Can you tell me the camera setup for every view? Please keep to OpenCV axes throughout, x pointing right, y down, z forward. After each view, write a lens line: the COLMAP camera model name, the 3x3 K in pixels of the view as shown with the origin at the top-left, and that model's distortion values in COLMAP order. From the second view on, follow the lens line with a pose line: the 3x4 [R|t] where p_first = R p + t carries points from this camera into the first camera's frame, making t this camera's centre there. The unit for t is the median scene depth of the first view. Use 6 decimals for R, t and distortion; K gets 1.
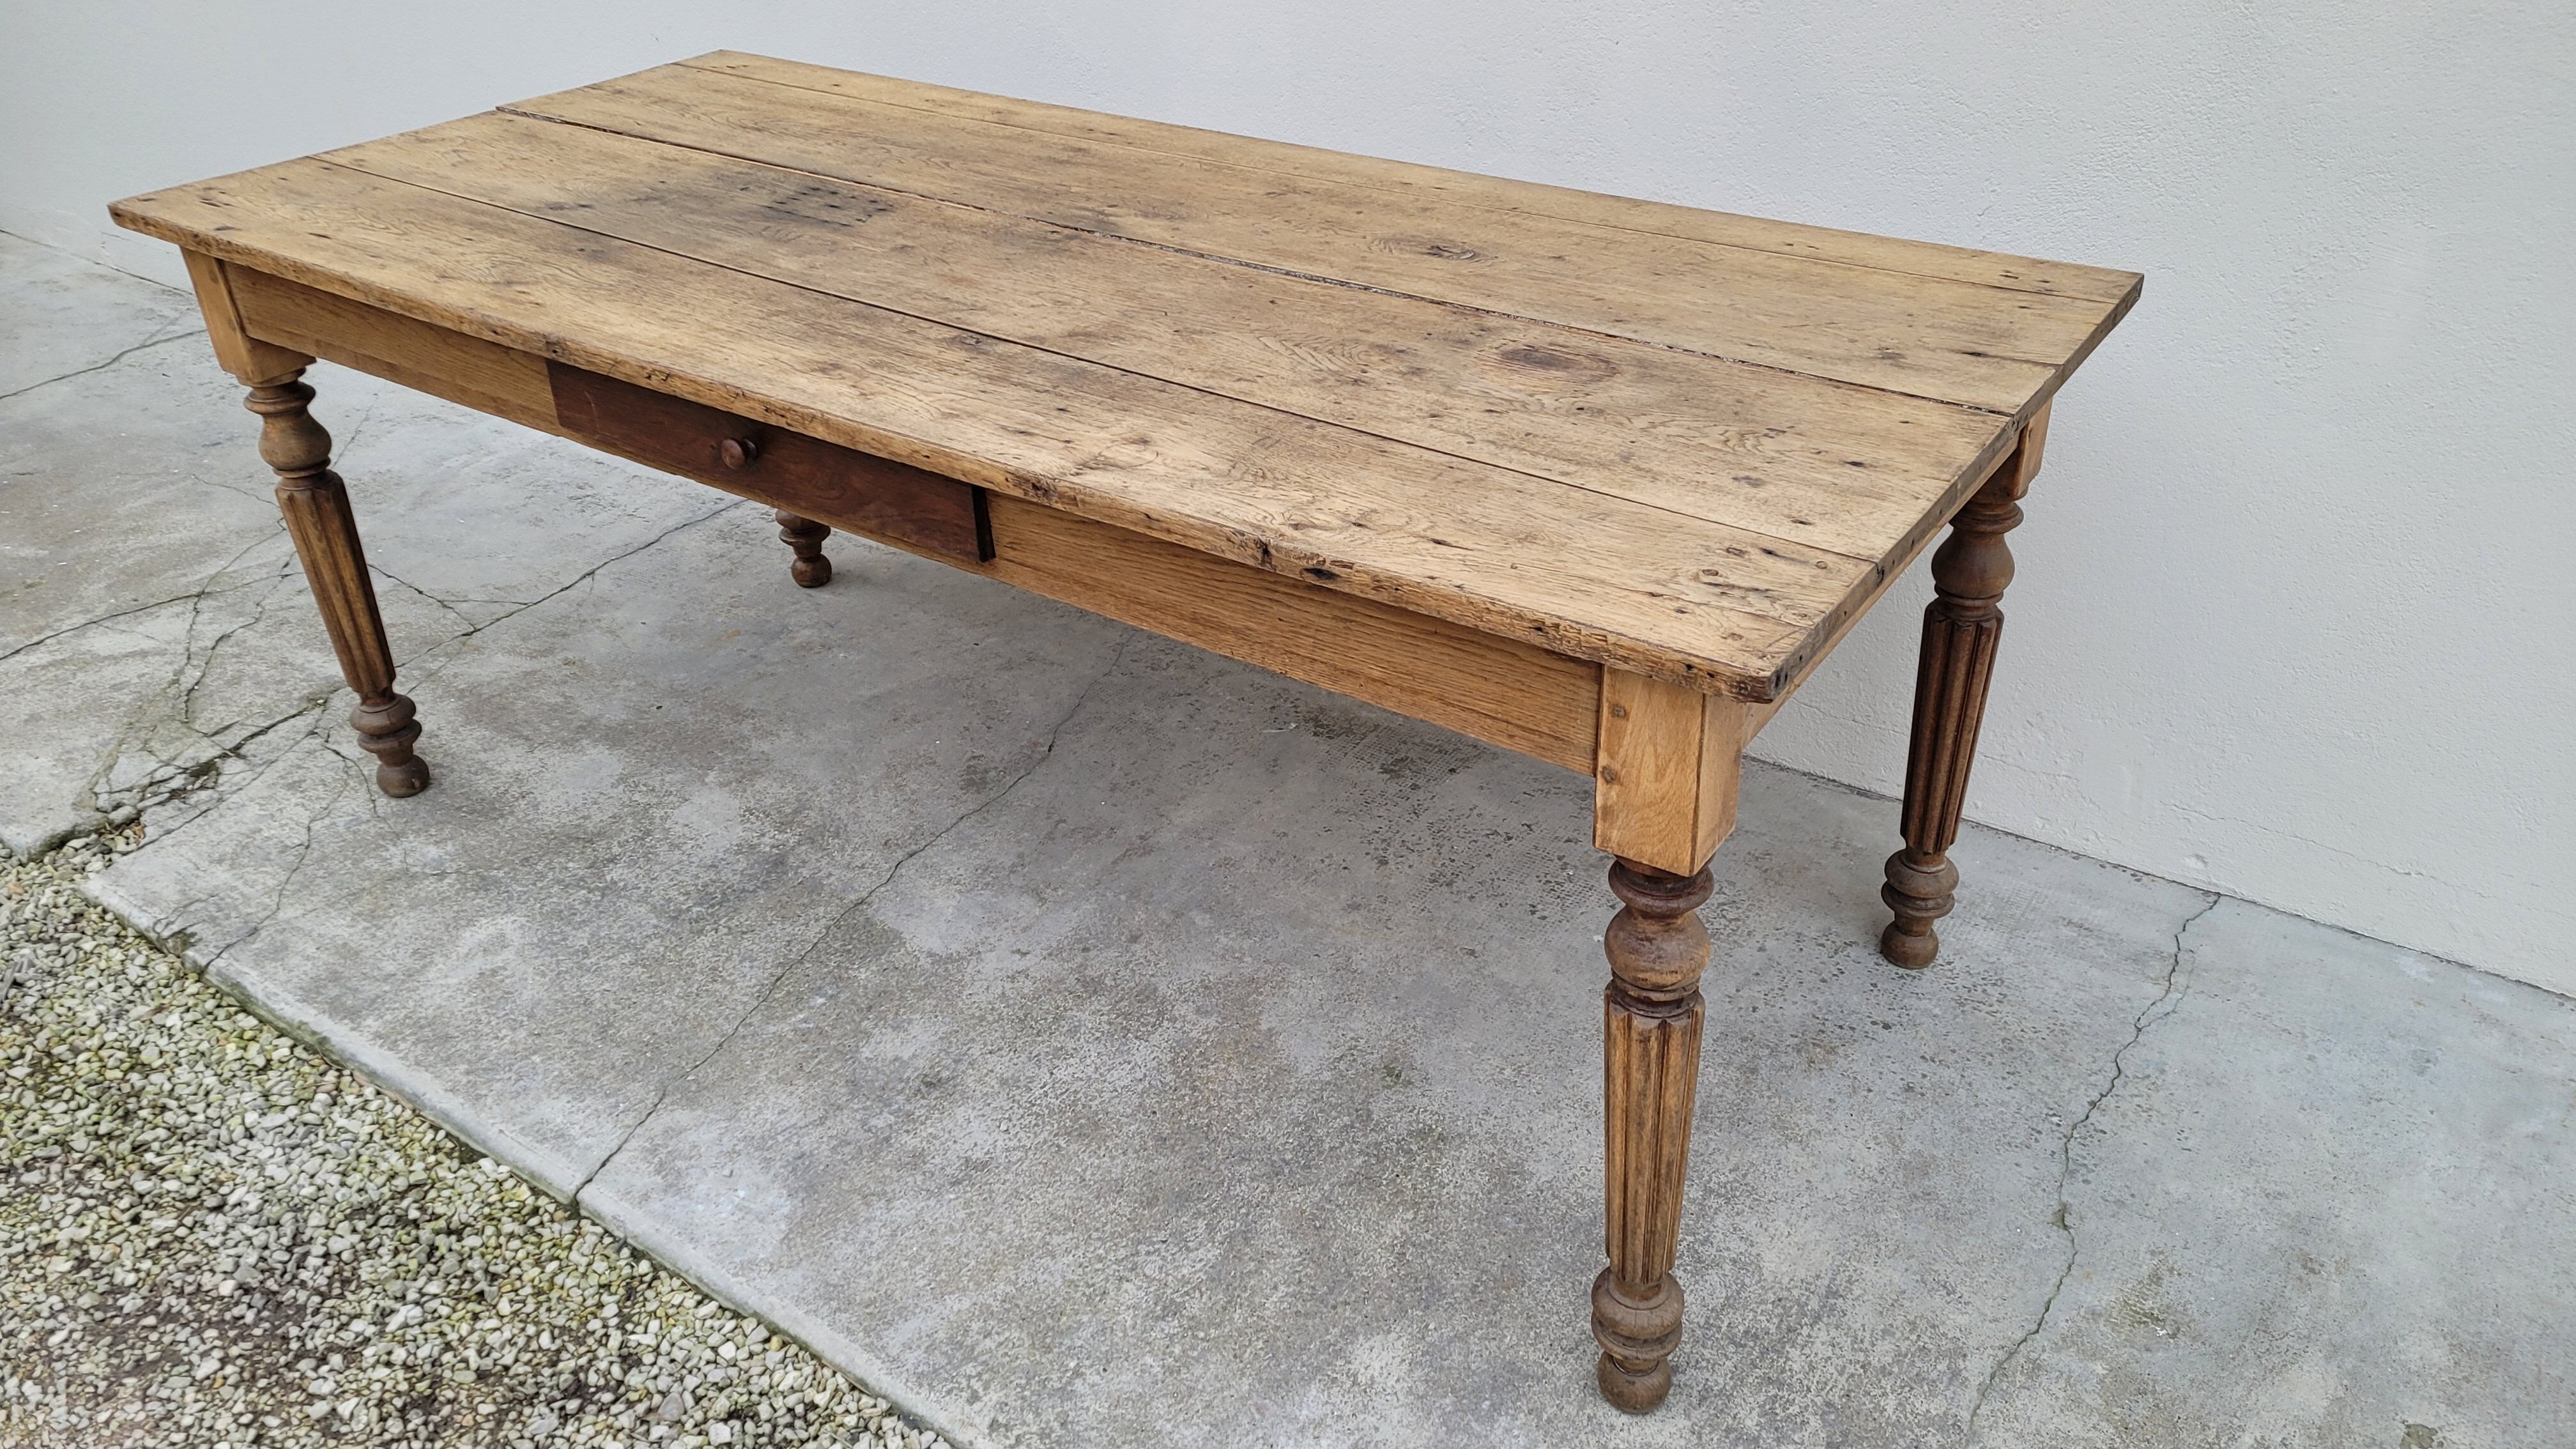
lens RADIAL K [[1931.6, 0, 1305.2], [0, 1931.6, 682.6], [0, 0, 1]] dist [0.067195, -0.042452]
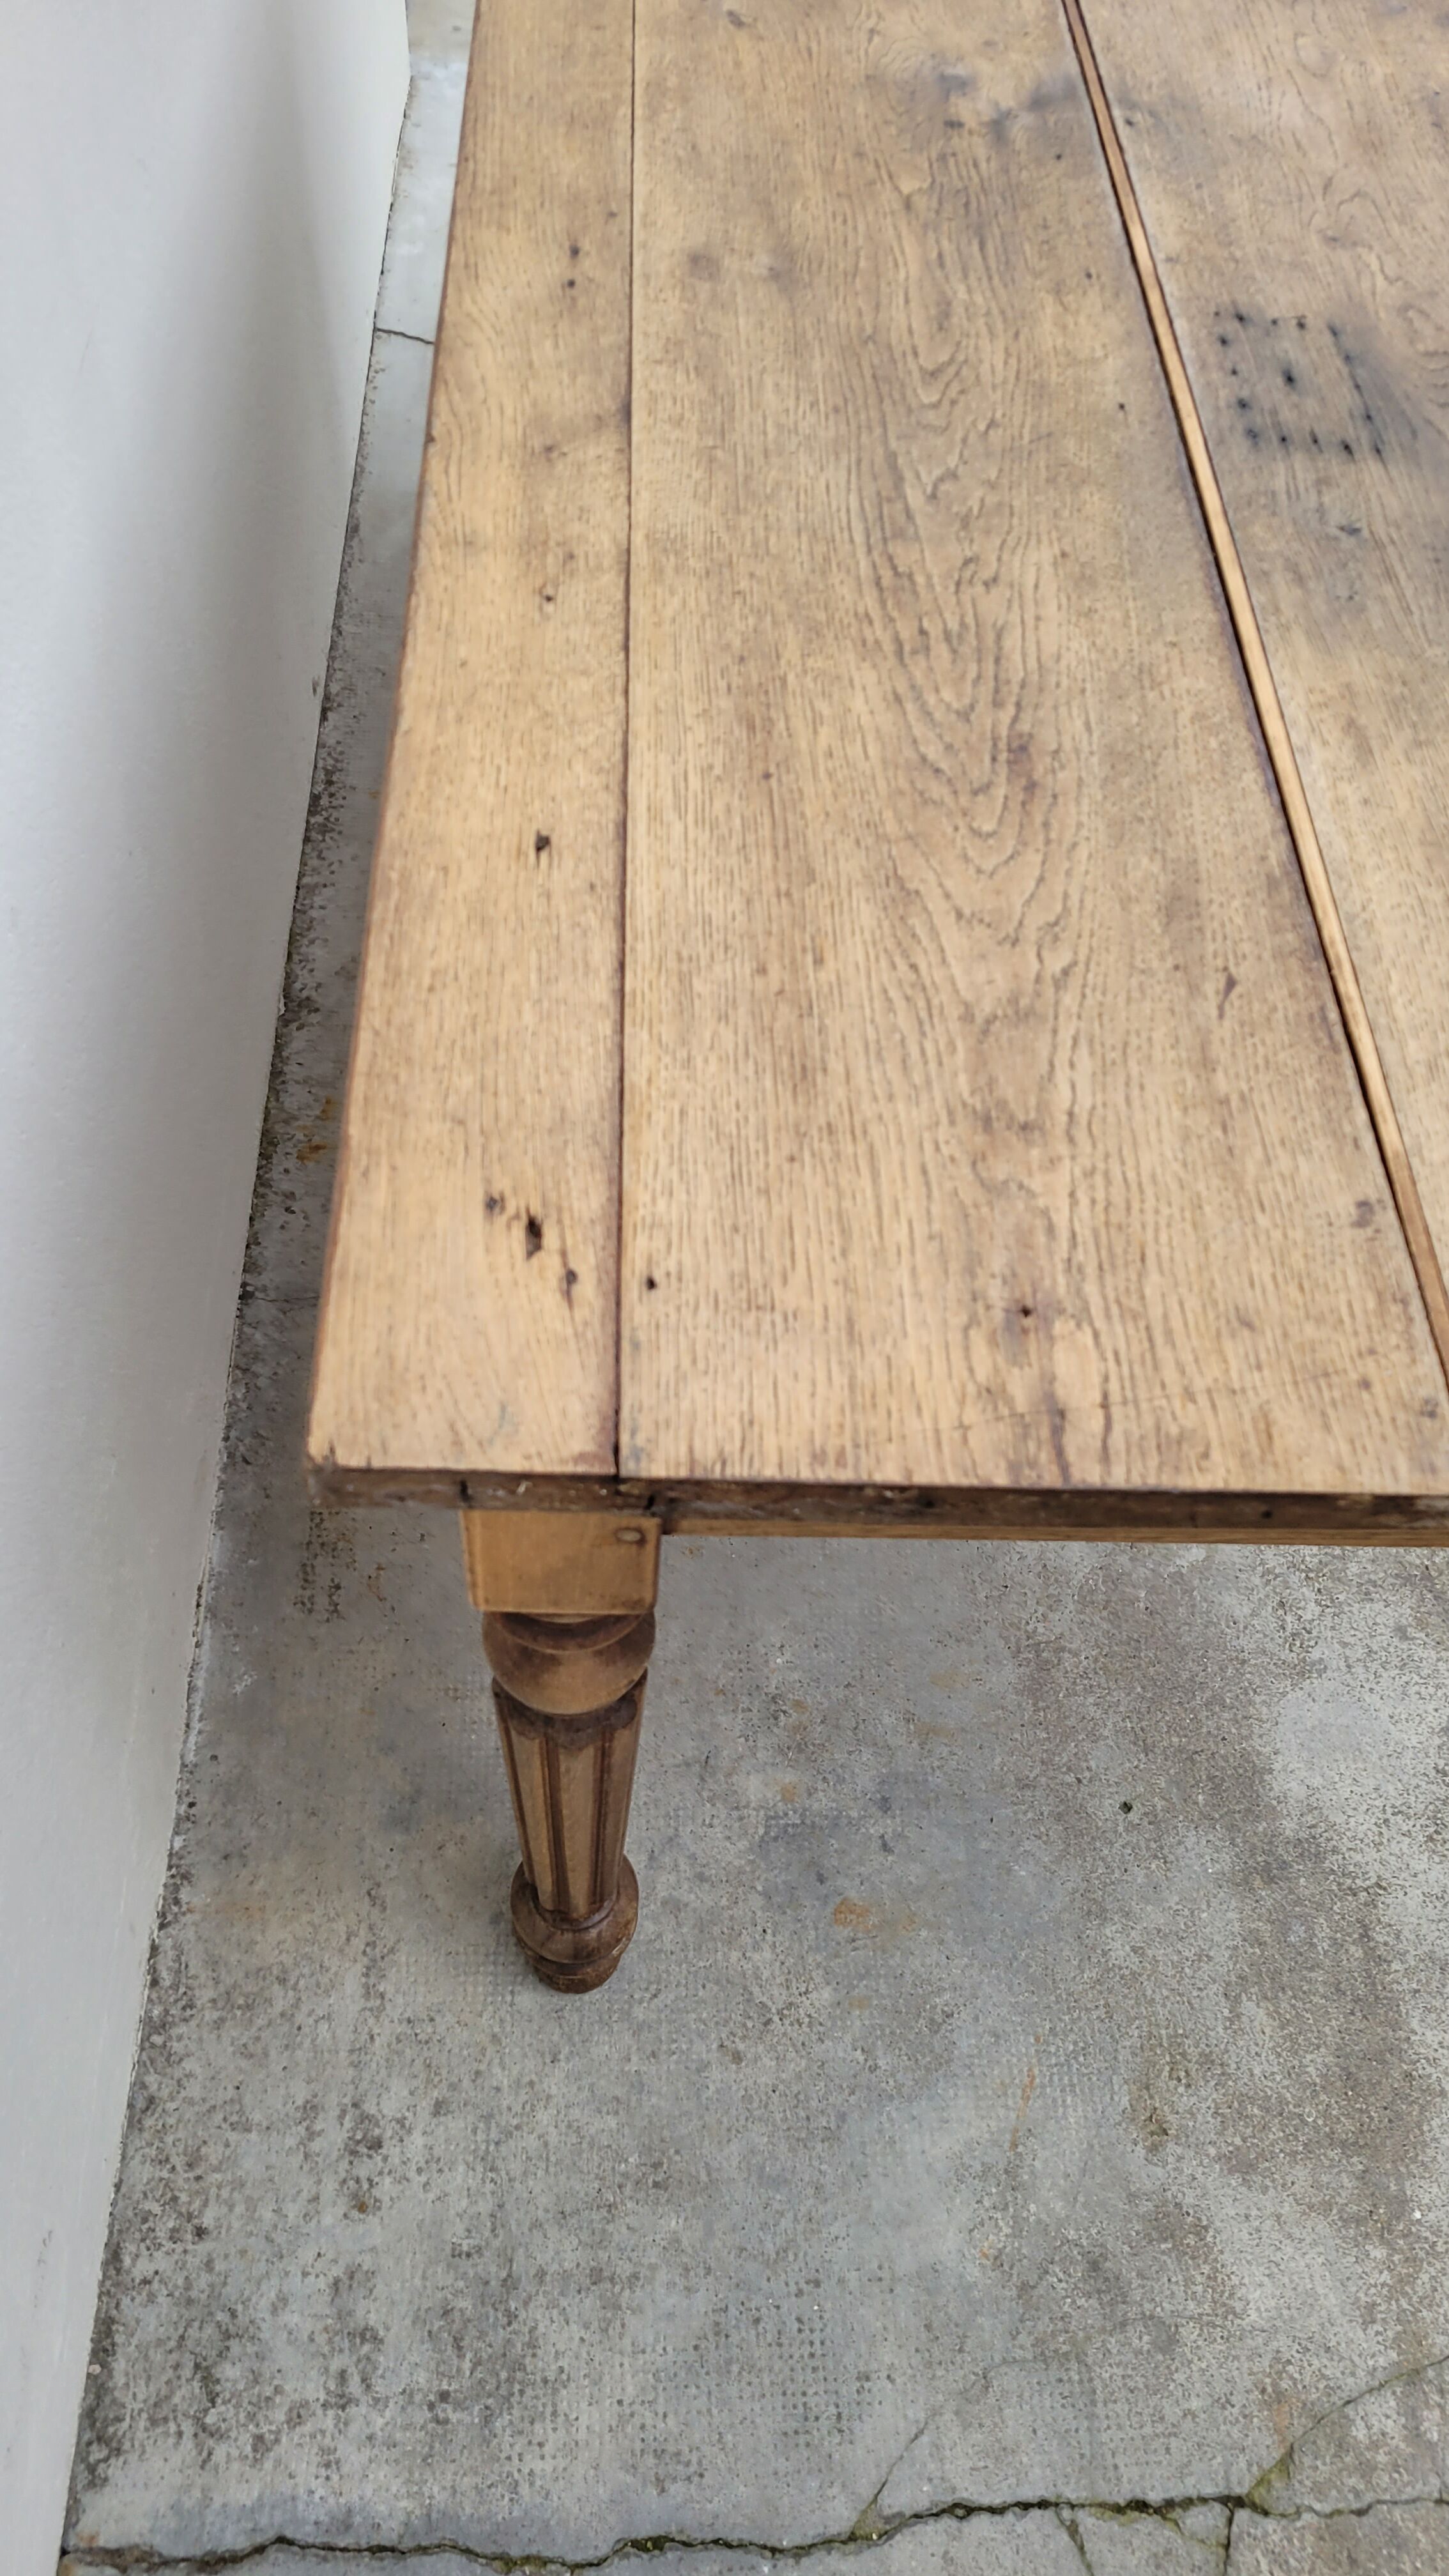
lens RADIAL K [[1931.6, 0, 728.5], [0, 1931.6, 1289.6], [0, 0, 1]] dist [0.067195, -0.042452]
pose [[-0.583158, -0.664242, 0.467663, -0.579699], [0.362193, 0.302703, 0.881582, -0.705644], [-0.727147, 0.683486, 0.064060, 1.316710]]
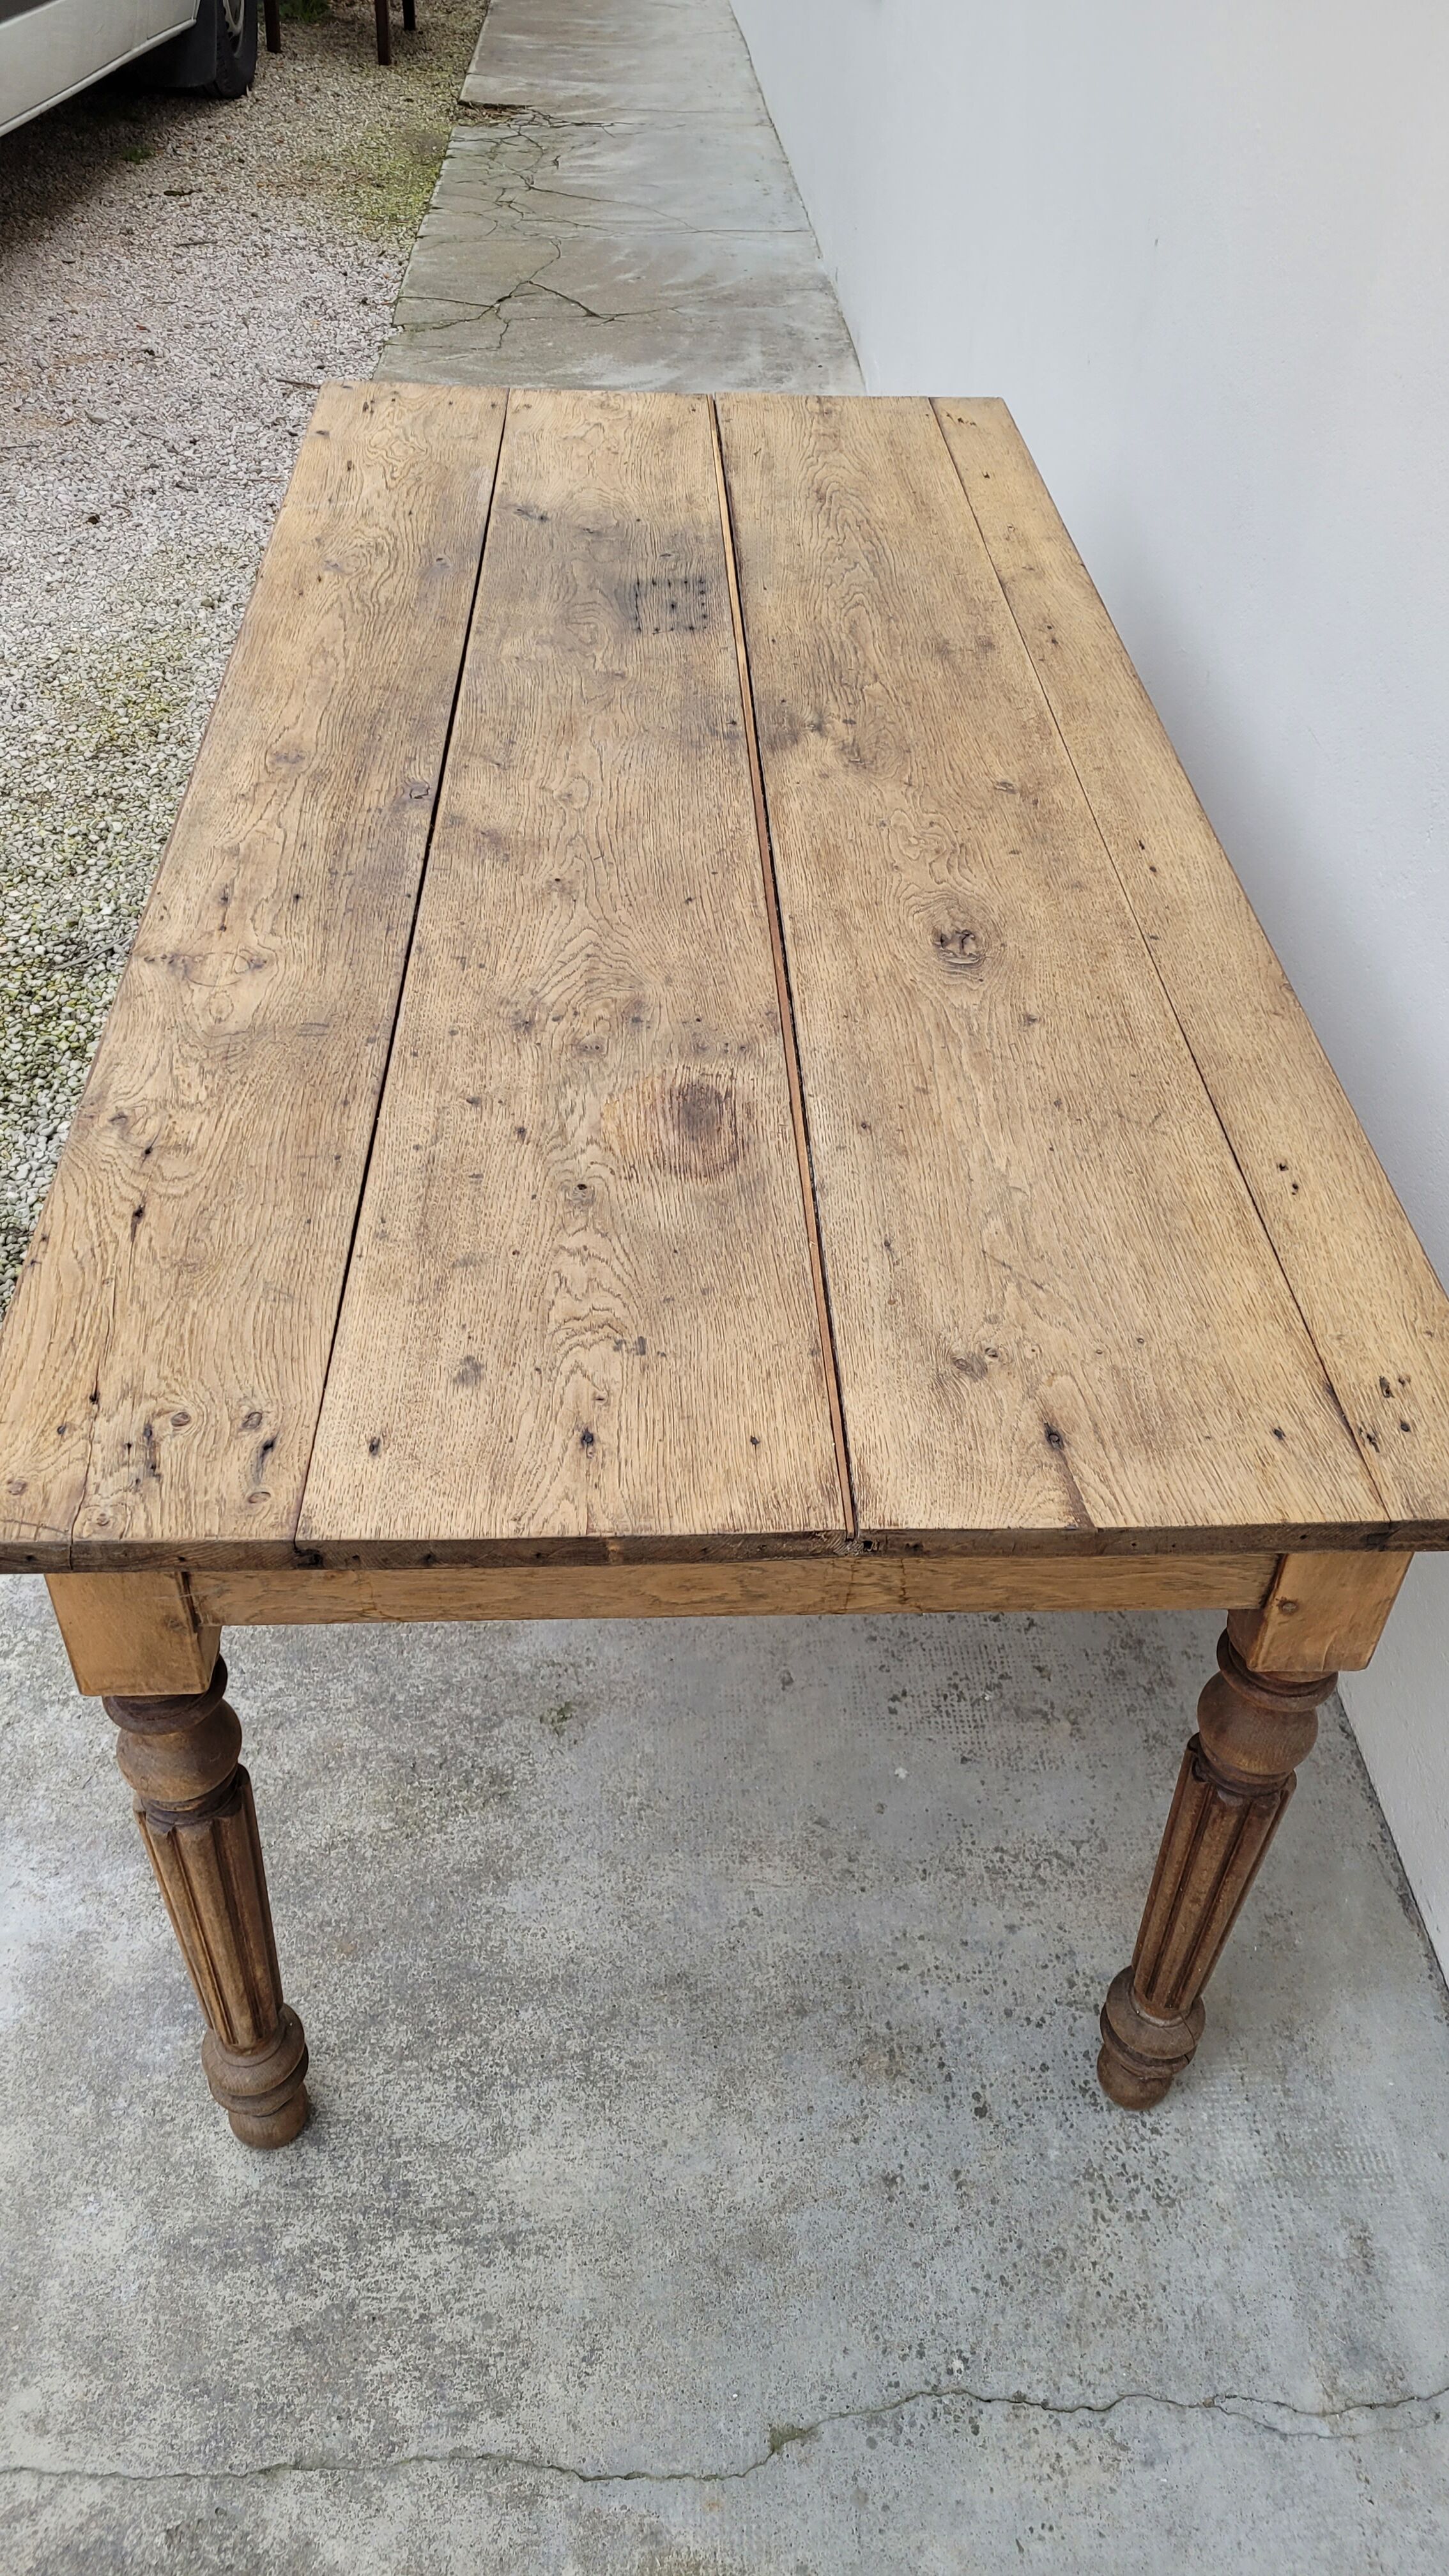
lens RADIAL K [[1931.6, 0, 743.3], [0, 1931.6, 1282.9], [0, 0, 1]] dist [0.067195, -0.042452]
pose [[0.607478, 0.554419, -0.568849, 0.525201], [-0.448674, 0.830443, 0.330235, -0.321145], [0.655486, 0.054618, 0.753230, 0.362618]]
